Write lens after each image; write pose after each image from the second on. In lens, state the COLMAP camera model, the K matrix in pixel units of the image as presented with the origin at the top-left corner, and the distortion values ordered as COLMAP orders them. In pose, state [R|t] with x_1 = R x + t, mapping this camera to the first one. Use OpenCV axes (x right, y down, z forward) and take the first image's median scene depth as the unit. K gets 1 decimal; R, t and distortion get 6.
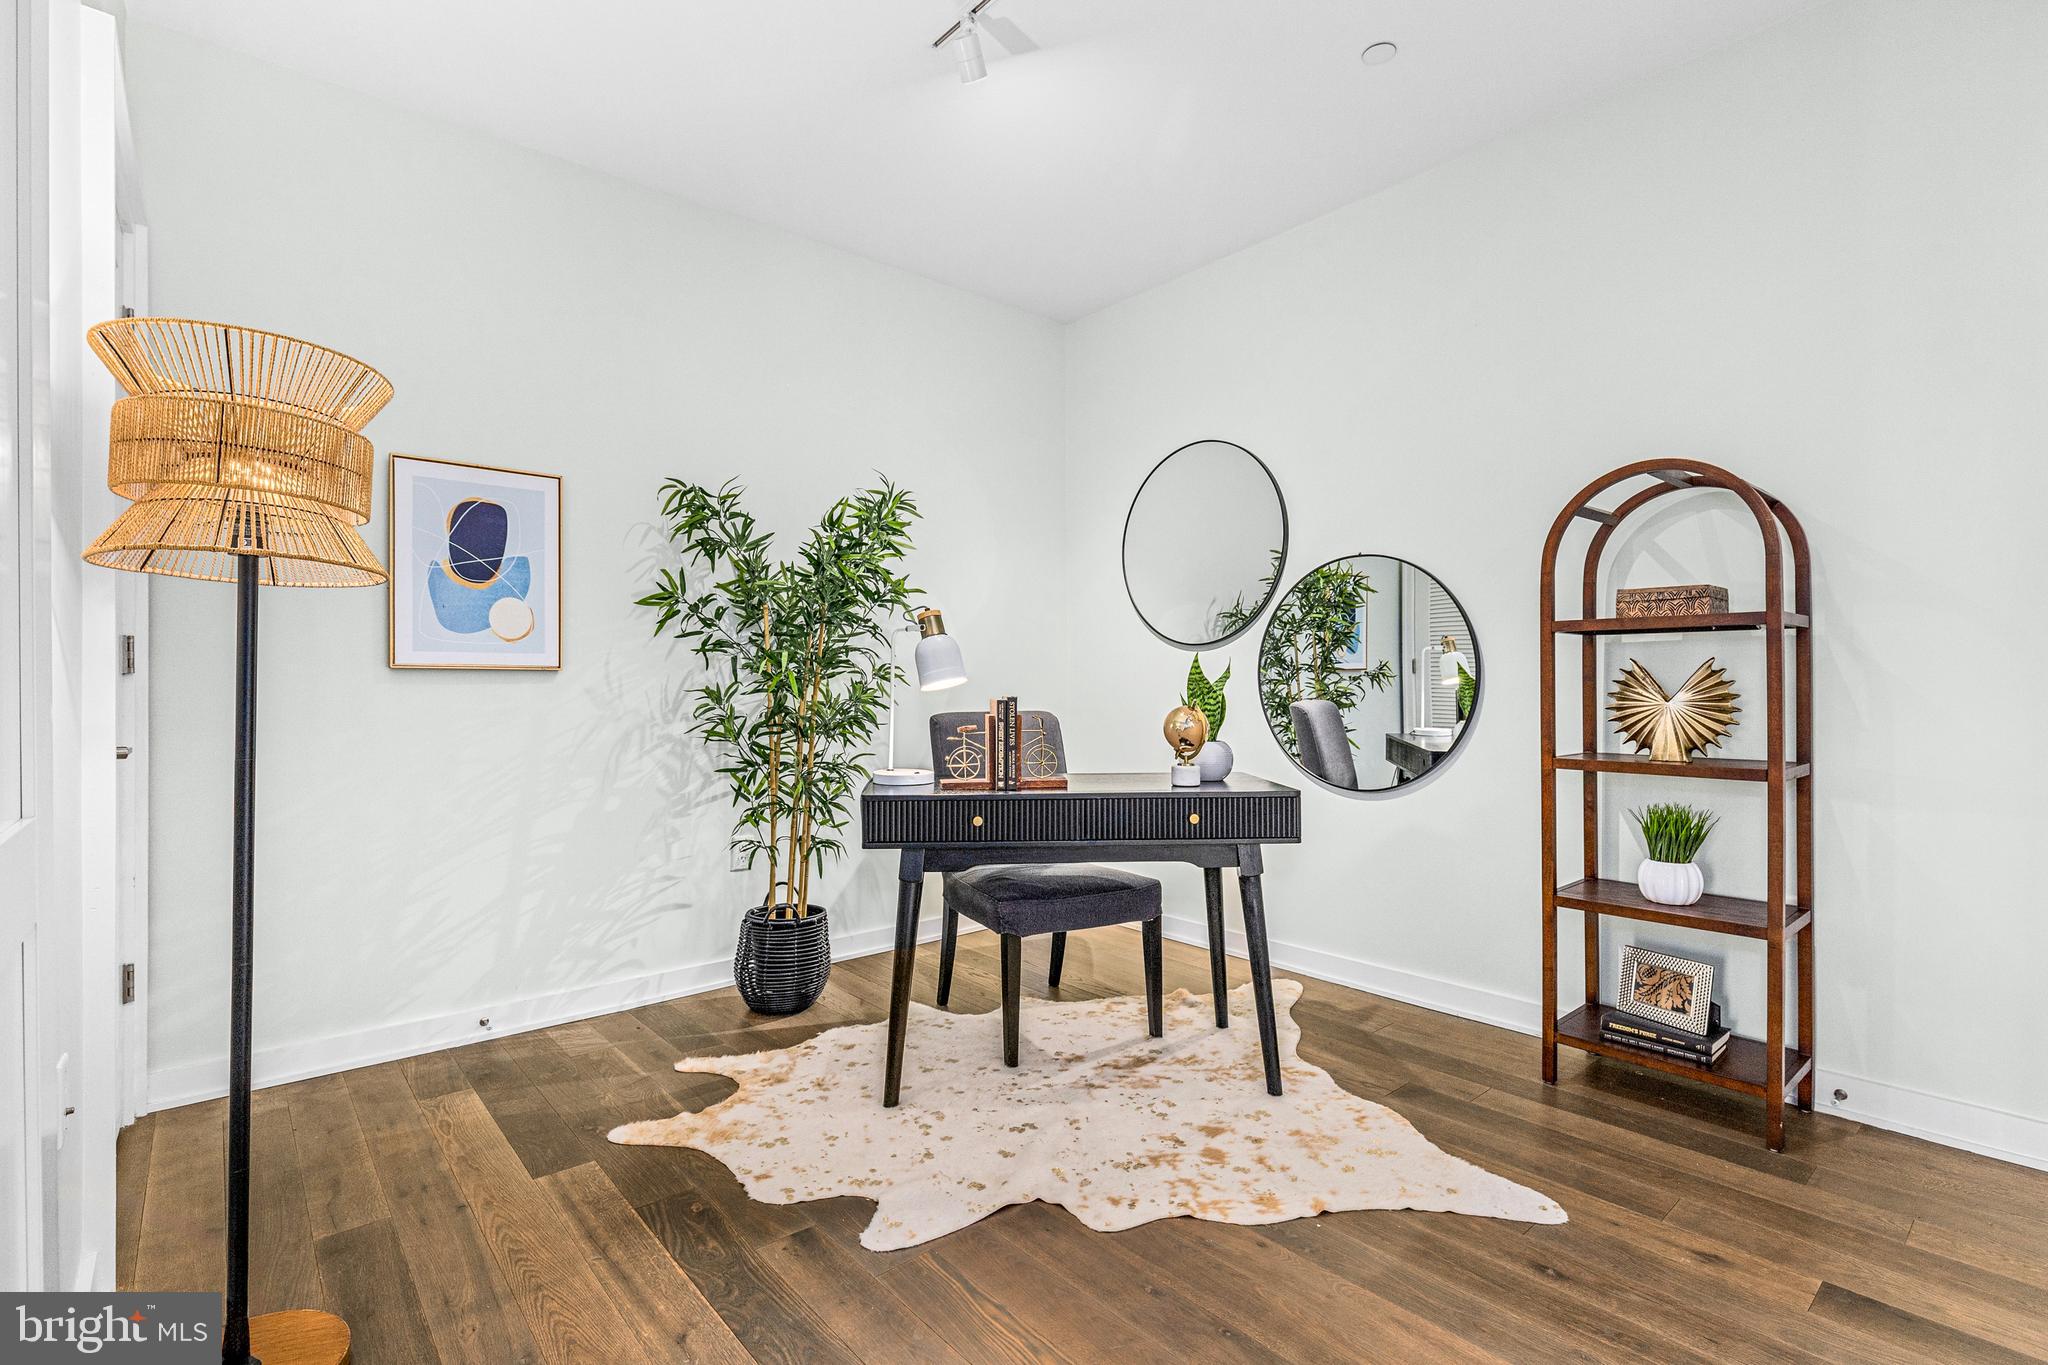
lens RADIAL K [[966.4, 0, 1009.0], [0, 966.4, 685.5], [0, 0, 1]] dist [-0.002292, 0.000106]
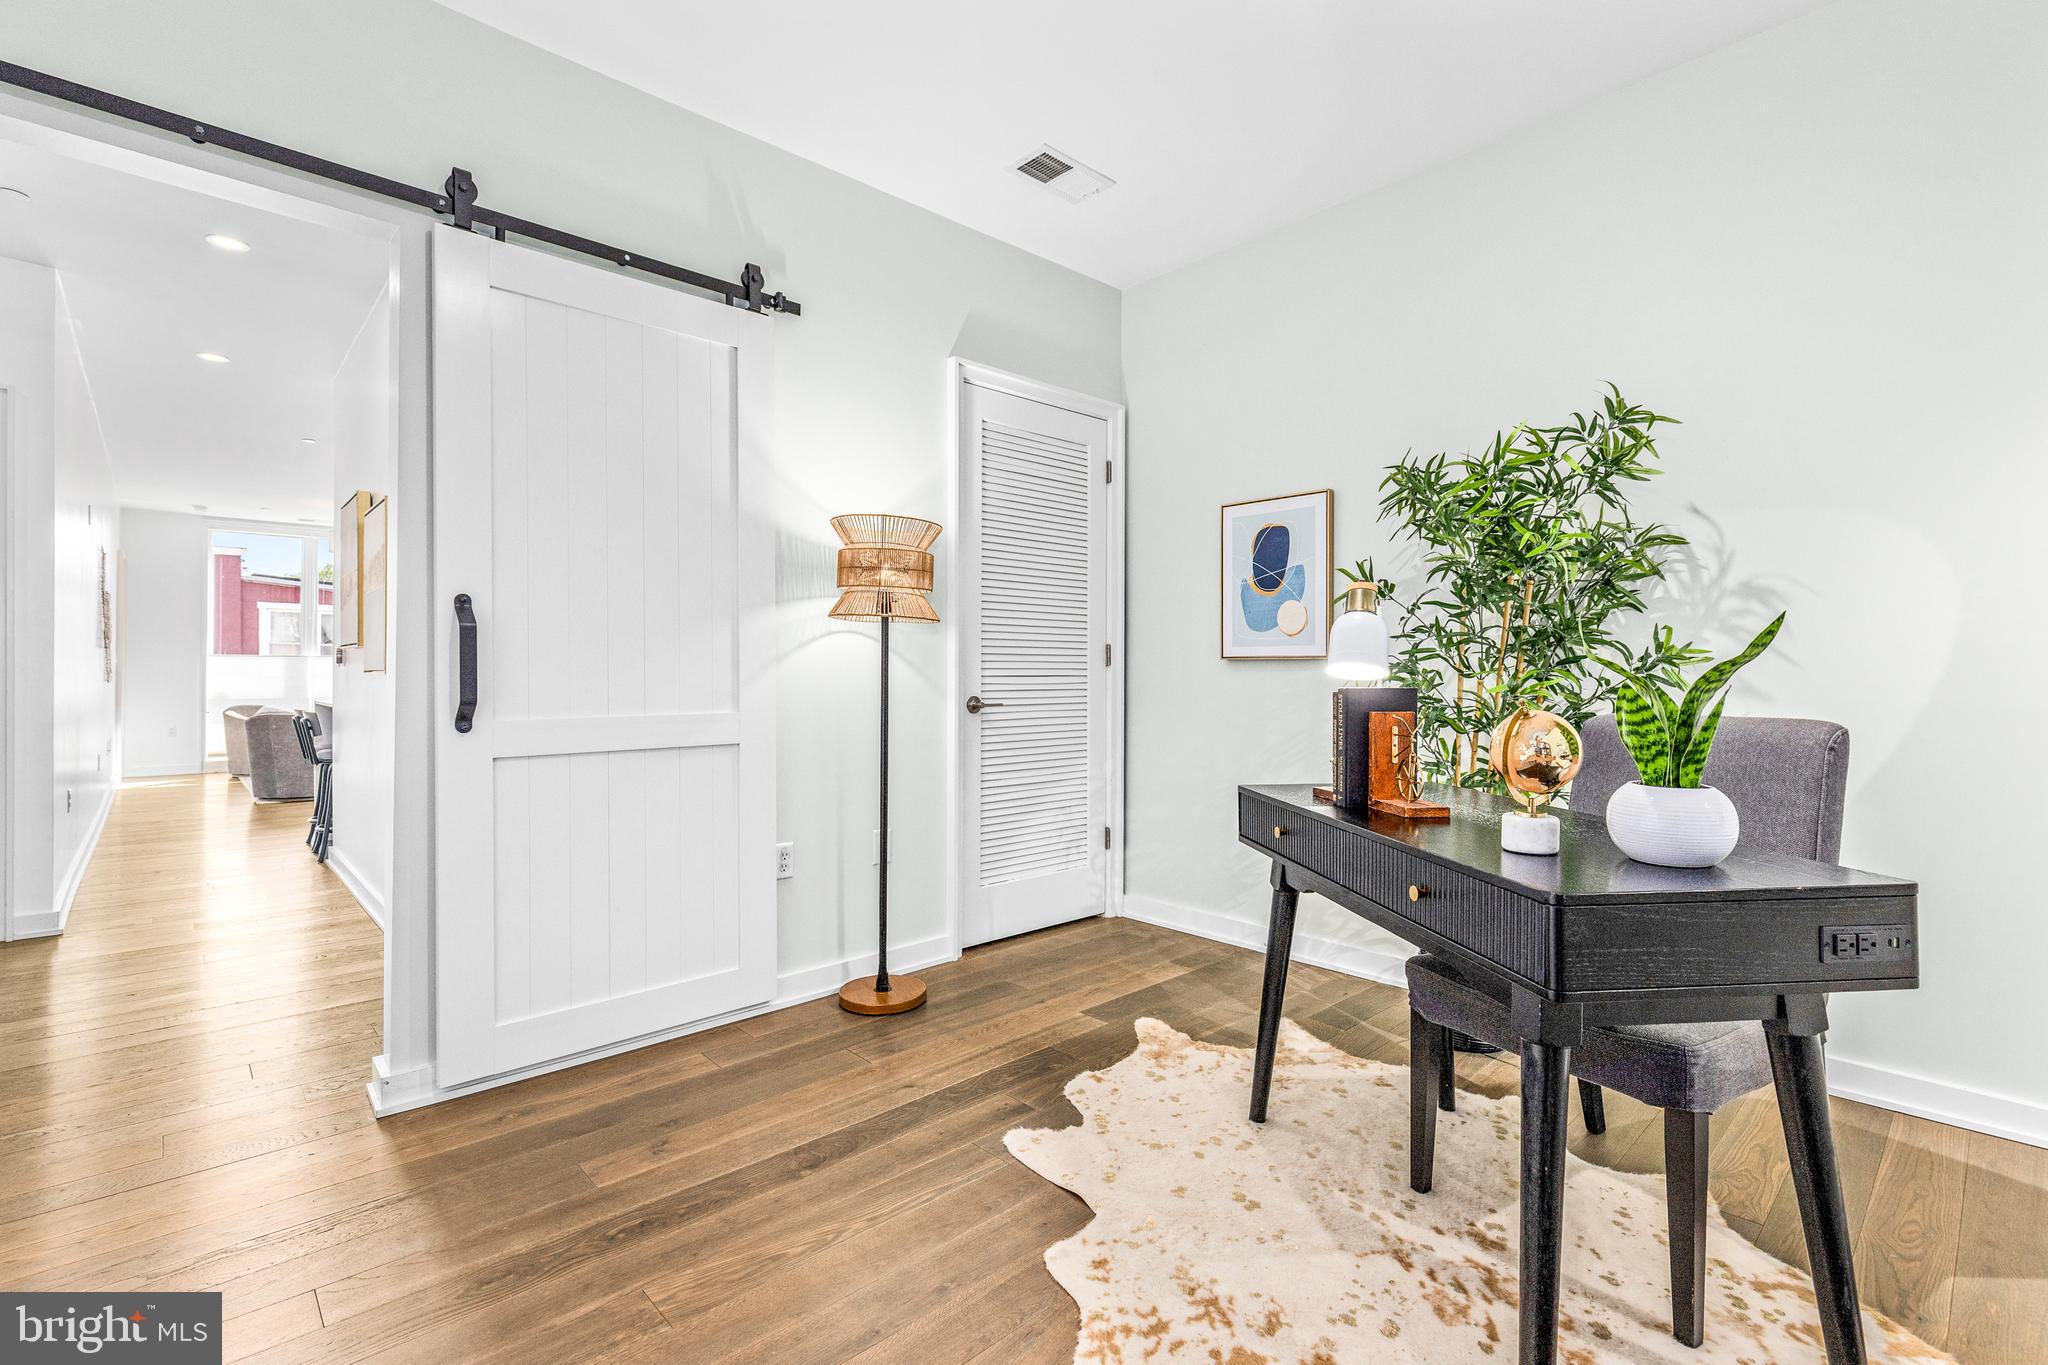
lens RADIAL K [[928.1, 0, 1007.3], [0, 928.1, 672.5], [0, 0, 1]] dist [0.013899, -0.001797]
pose [[0.031575, 0.000493, -0.999501, 0.771554], [-0.005574, 0.999984, 0.000317, 0.002005], [0.999486, 0.005561, 0.031577, 0.724983]]
